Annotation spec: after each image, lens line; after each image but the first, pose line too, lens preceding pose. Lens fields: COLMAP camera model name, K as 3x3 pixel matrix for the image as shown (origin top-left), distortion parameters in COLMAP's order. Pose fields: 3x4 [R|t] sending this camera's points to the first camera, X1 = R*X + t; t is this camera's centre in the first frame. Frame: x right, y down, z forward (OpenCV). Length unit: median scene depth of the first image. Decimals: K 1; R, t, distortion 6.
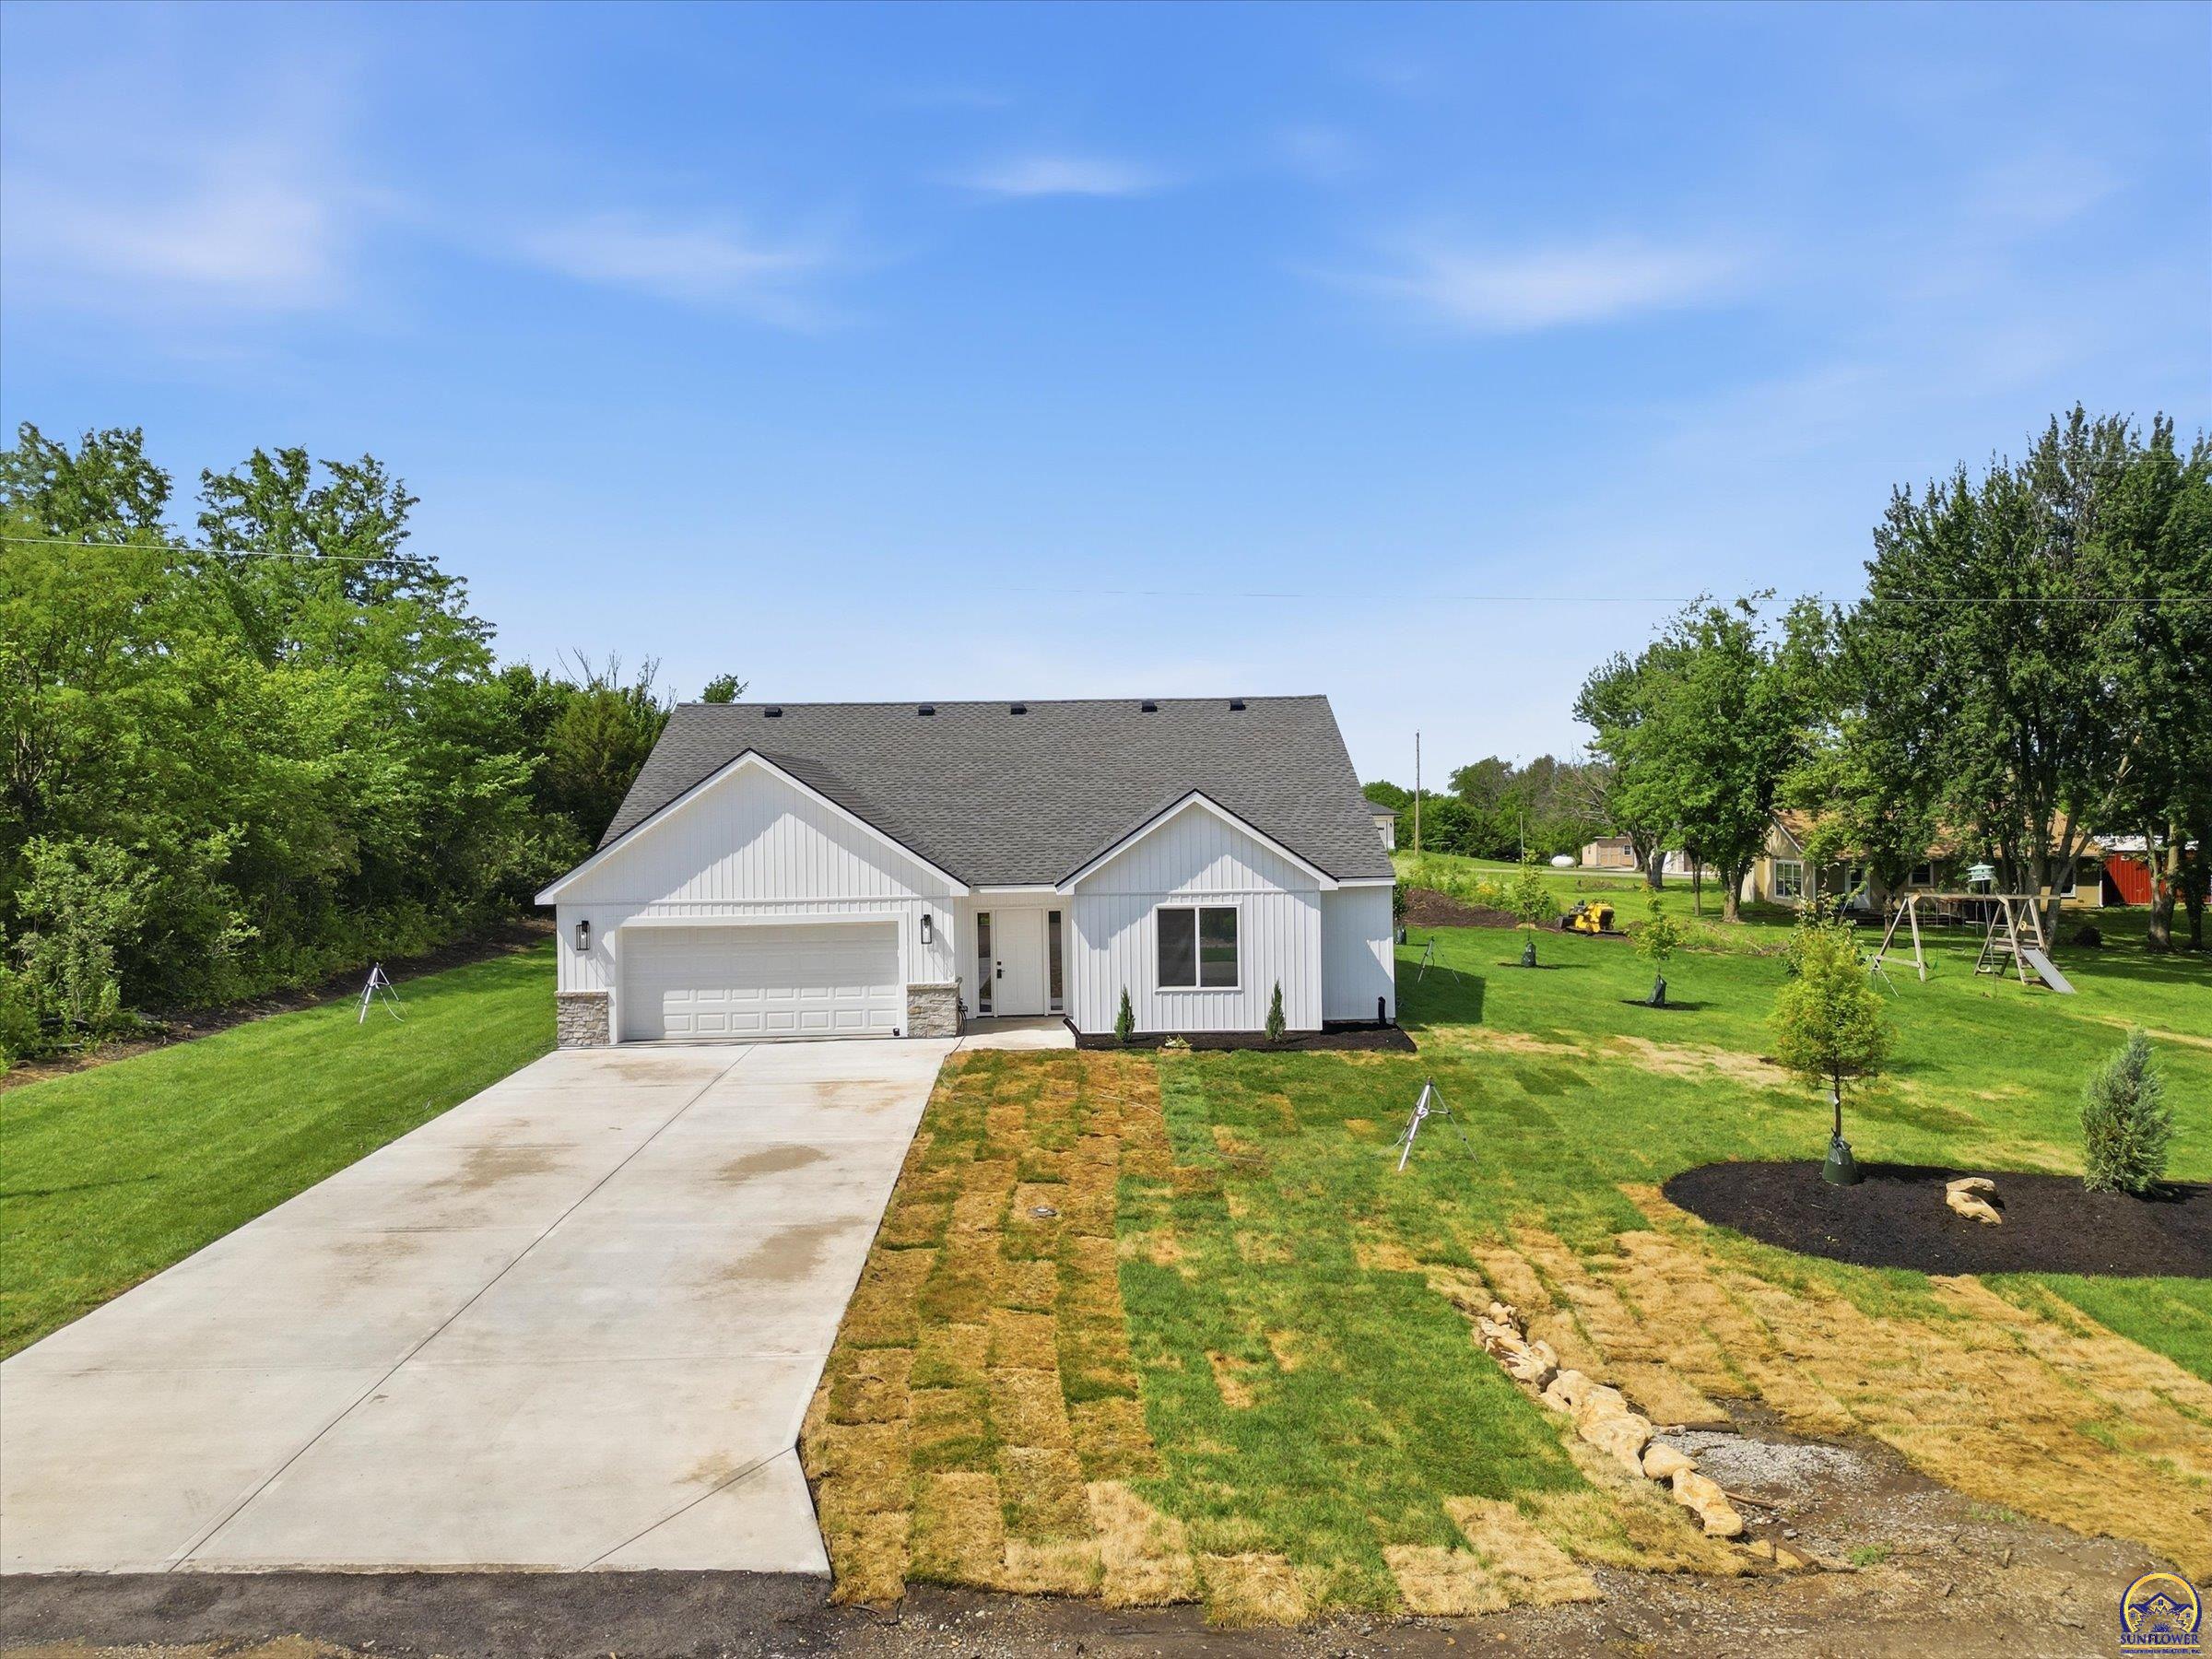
lens RADIAL K [[1547.9, 0, 1105.7], [0, 1547.9, 830.2], [0, 0, 1]] dist [0.071776, -0.063248]
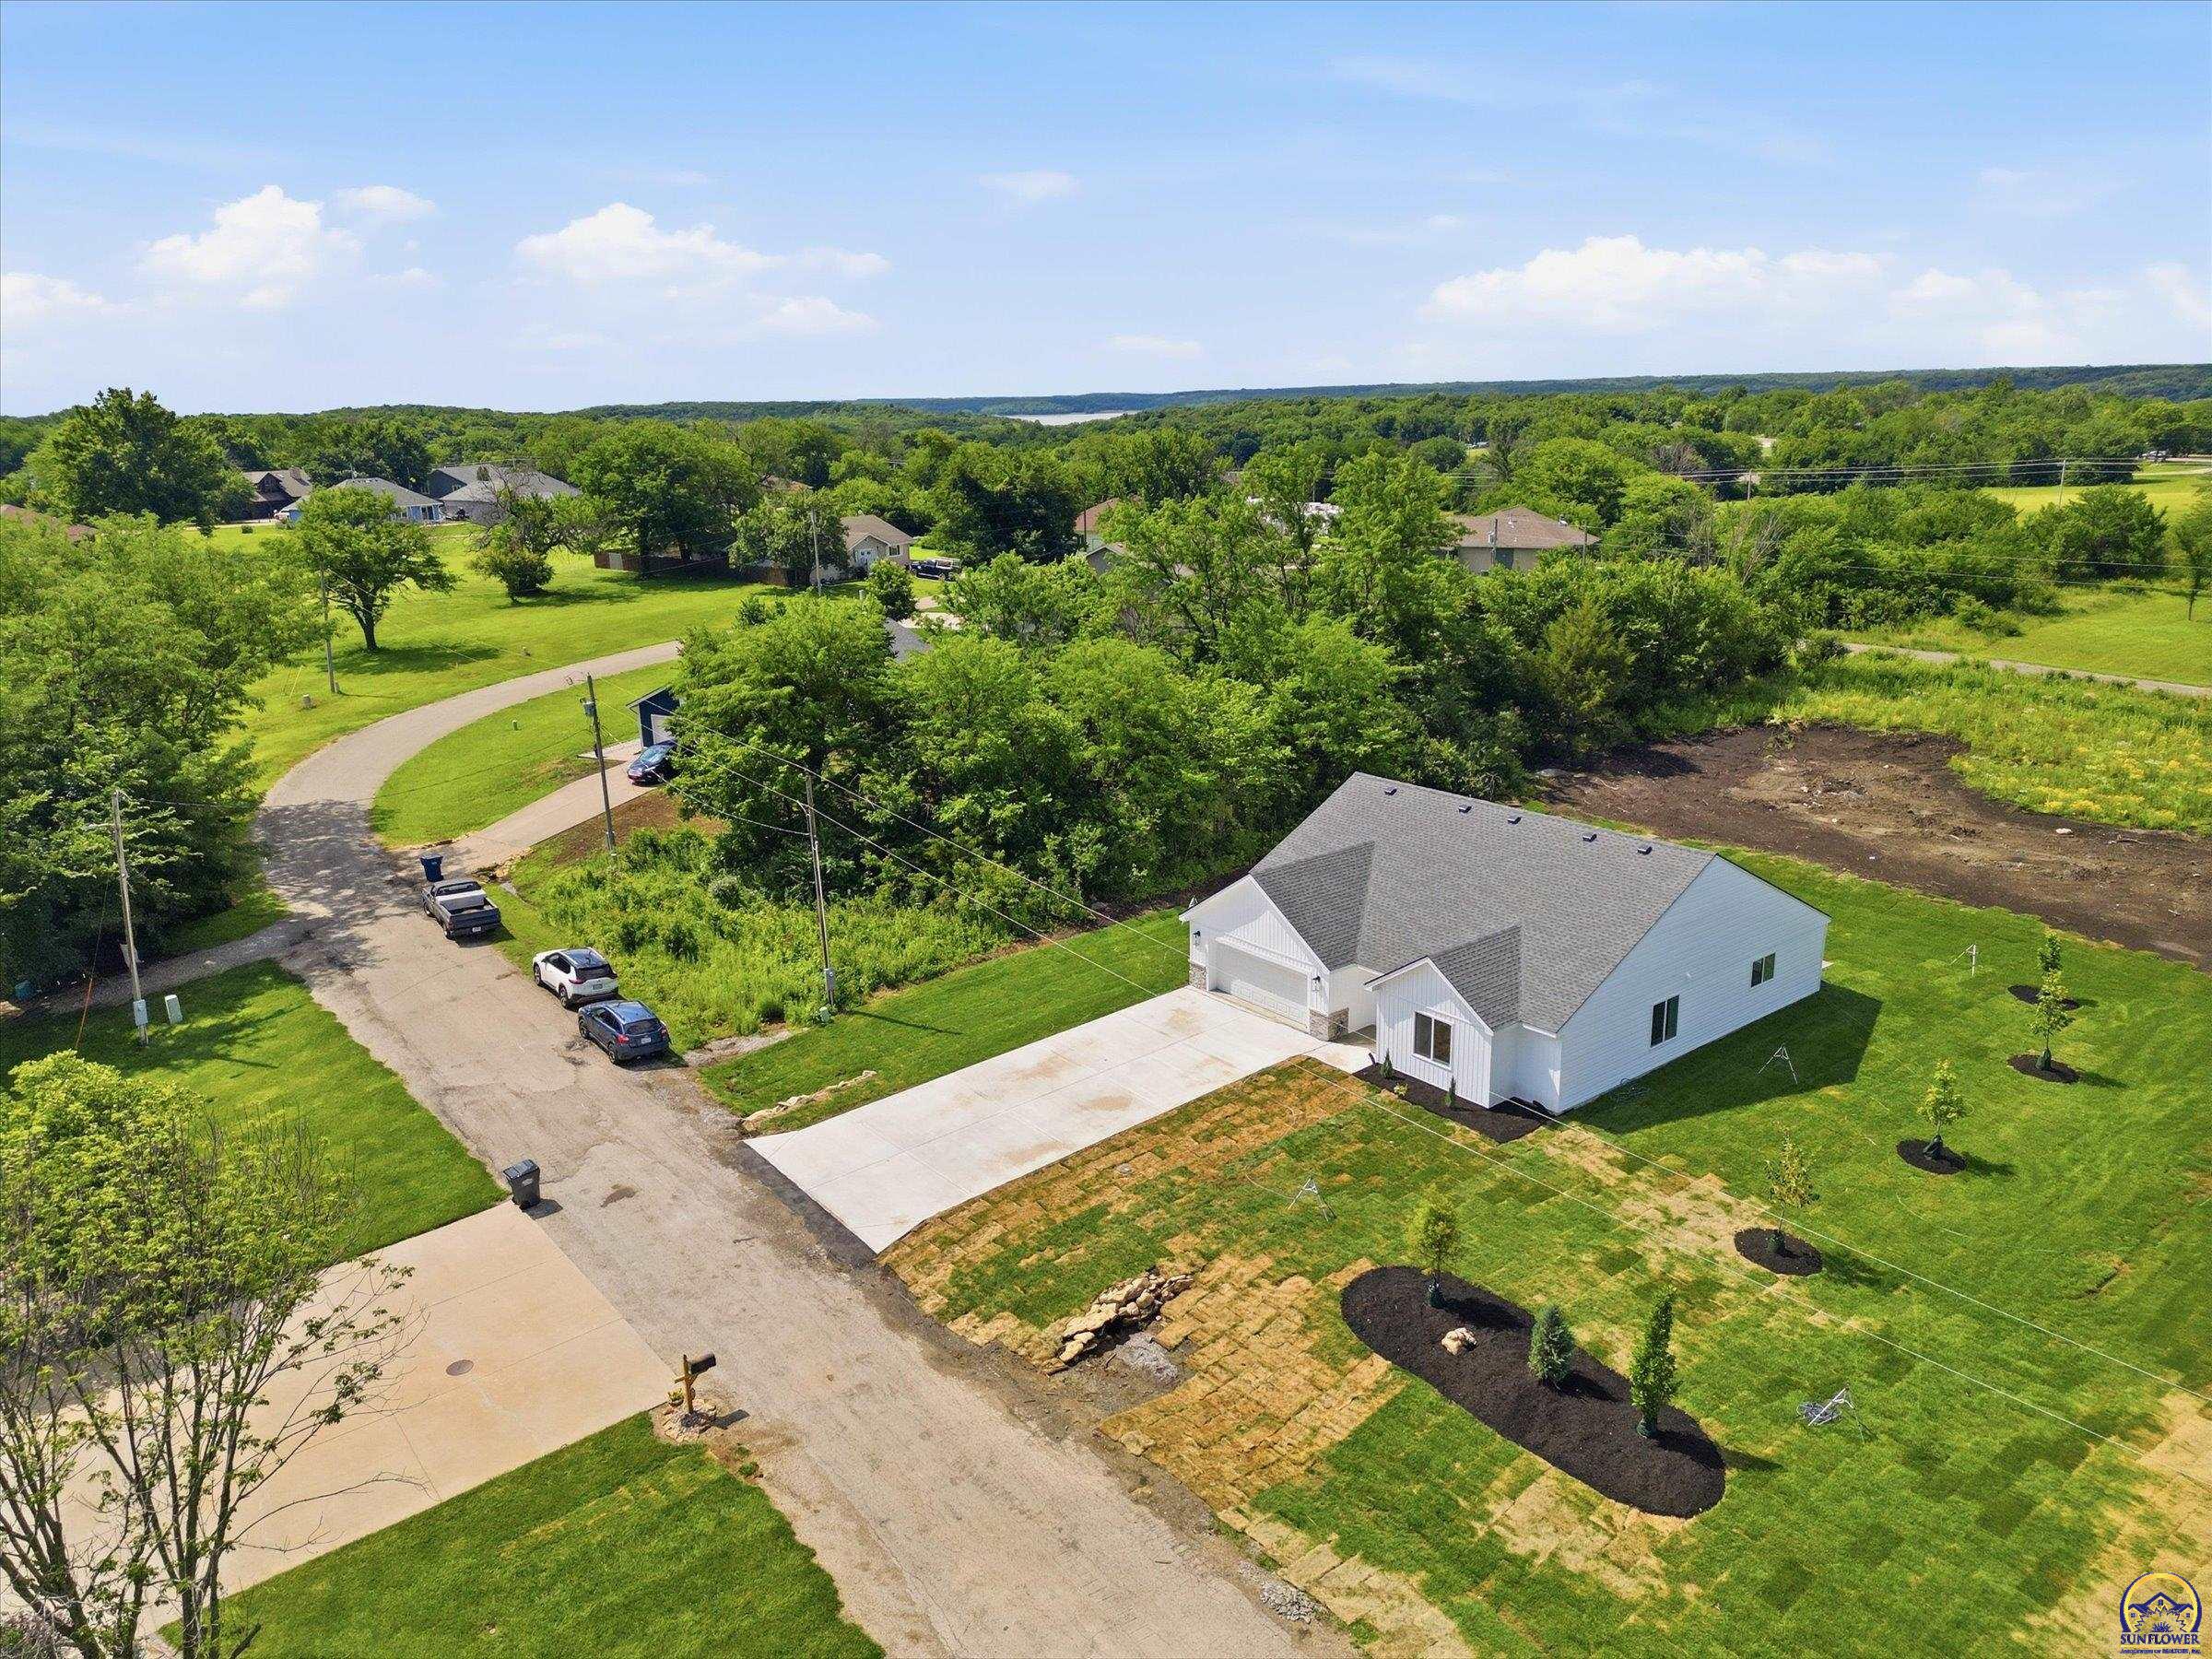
lens RADIAL K [[1547.9, 0, 1100.1], [0, 1547.9, 830.8], [0, 0, 1]] dist [0.071776, -0.063248]
pose [[0.596354, 0.223397, -0.771010, 1.130904], [0.004289, 0.959594, 0.281356, -0.642505], [0.802710, -0.171095, 0.571299, -0.254014]]
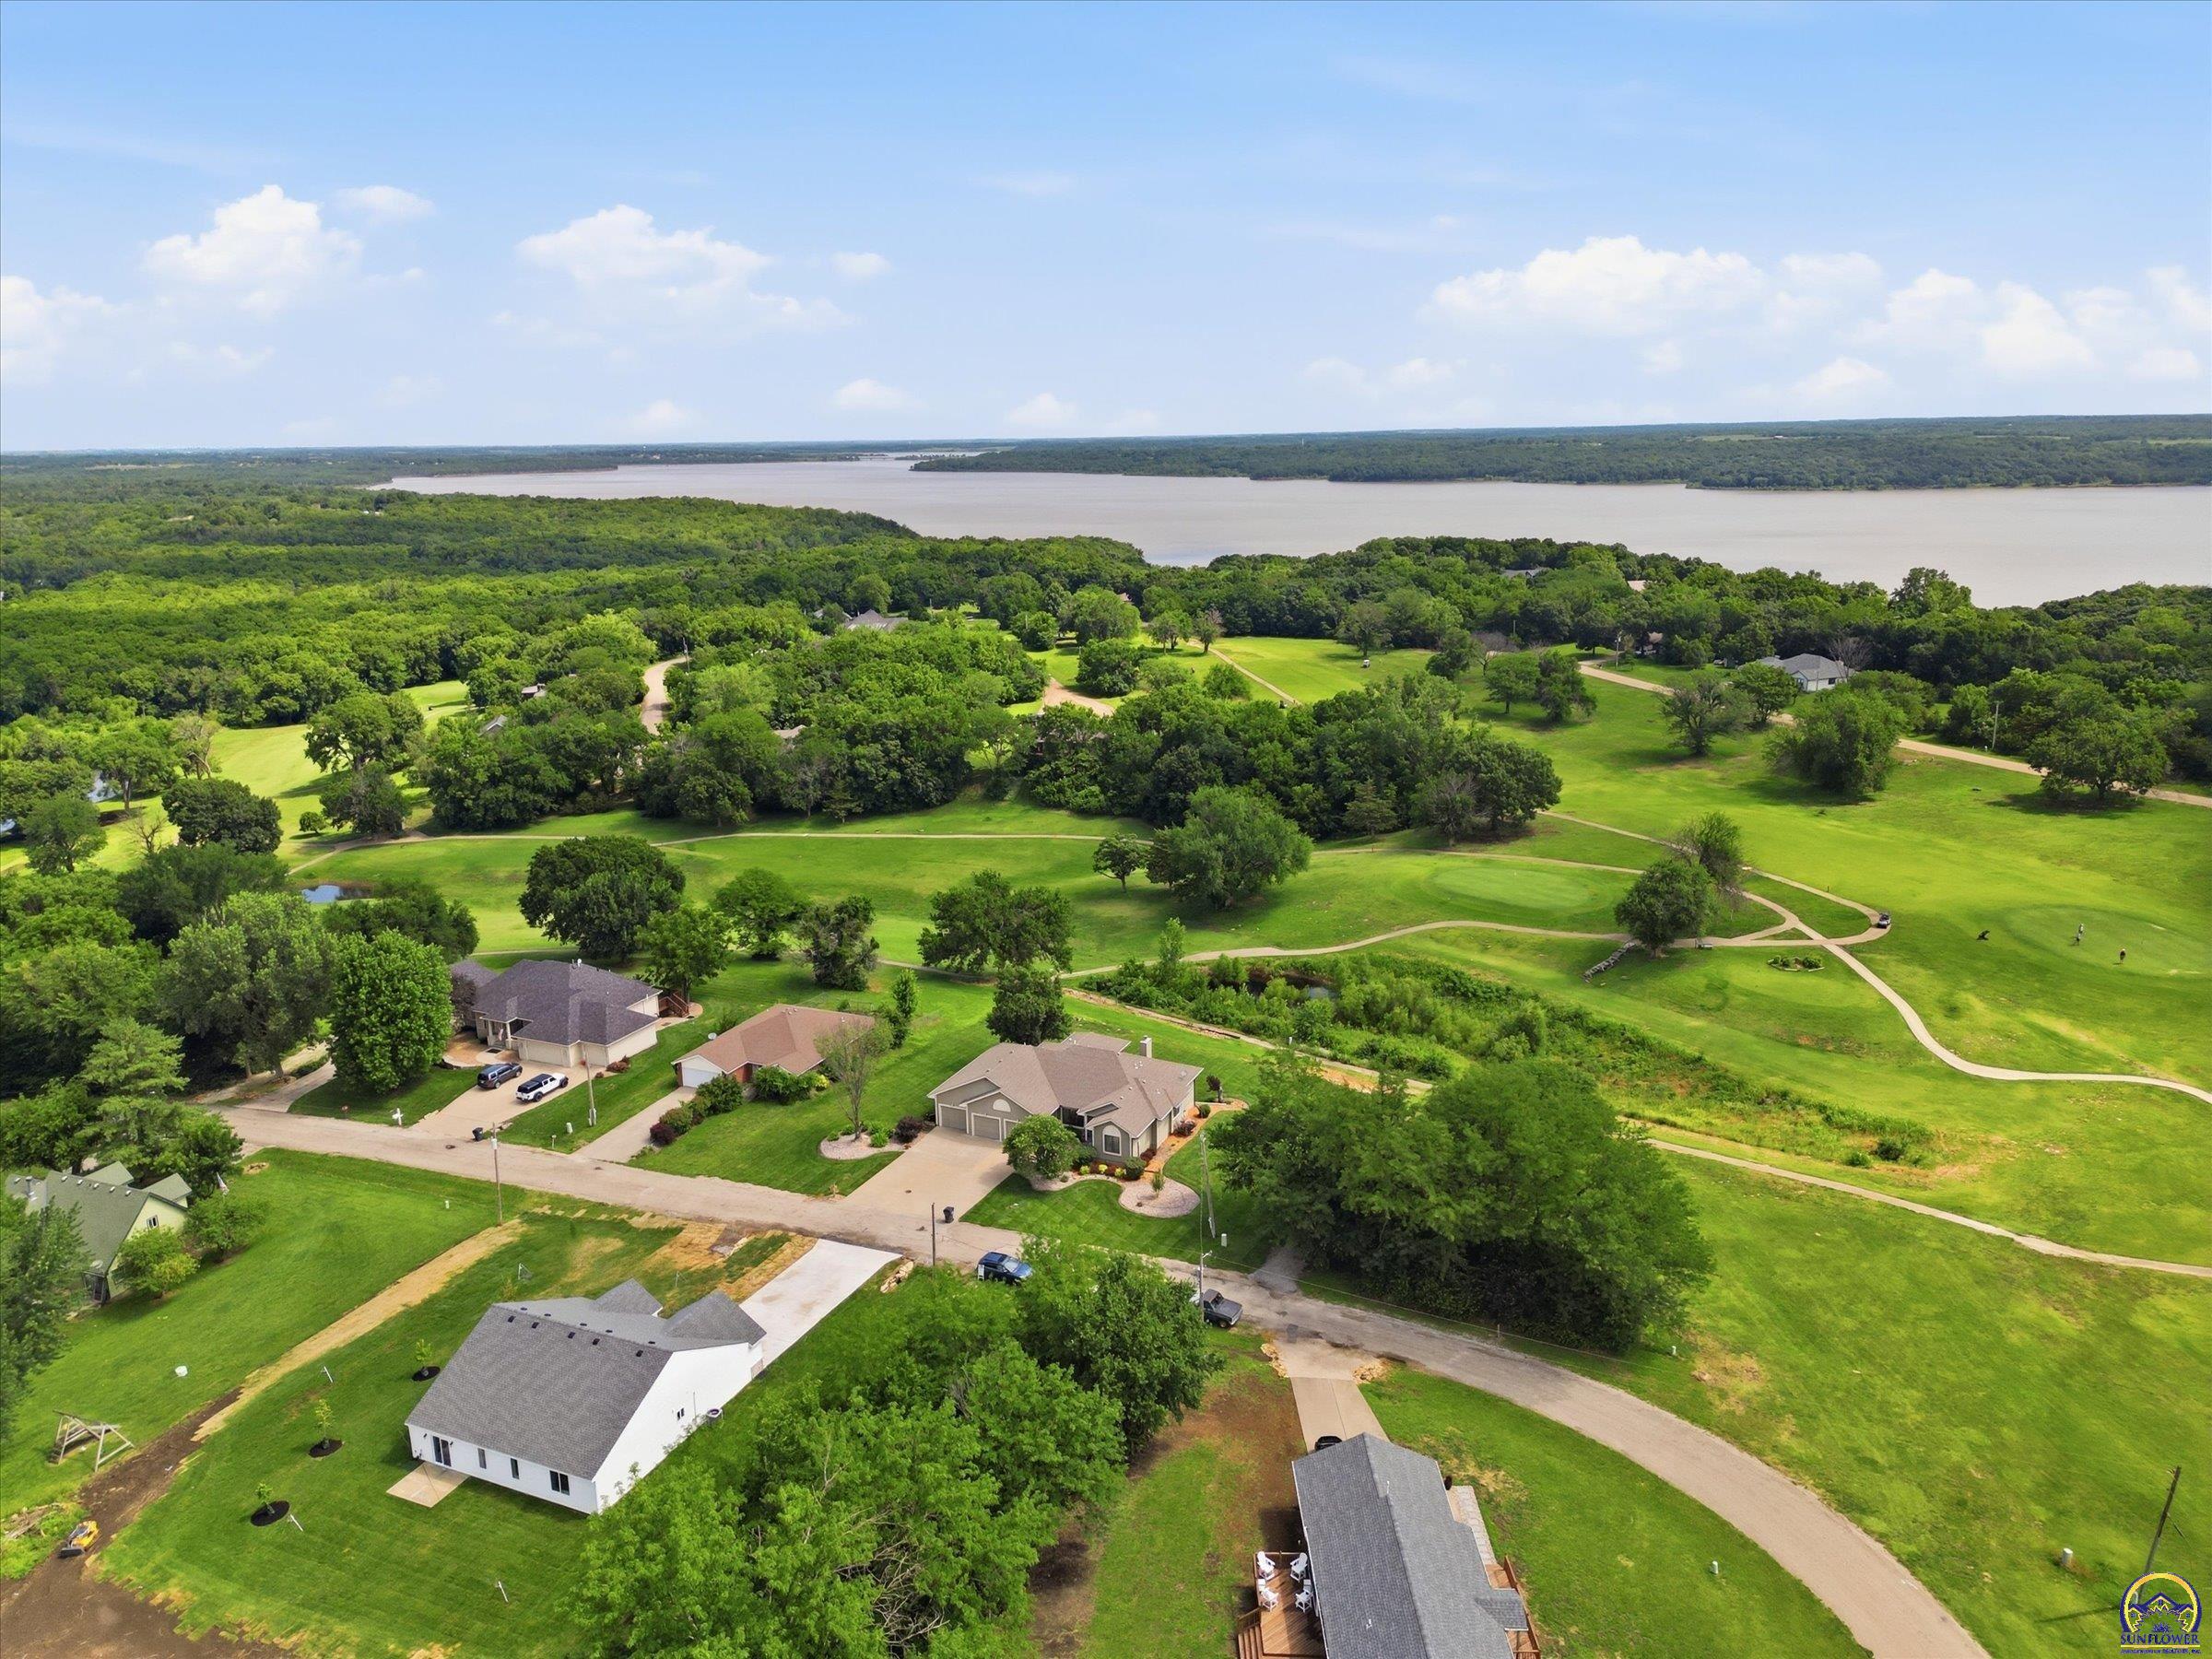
lens RADIAL K [[1547.9, 0, 1107.0], [0, 1547.9, 839.4], [0, 0, 1]] dist [0.071776, -0.063248]
pose [[-0.899130, -0.078084, 0.430661, -2.720914], [0.036145, 0.967350, 0.250854, -2.110344], [-0.436187, 0.241117, -0.866951, 3.709023]]
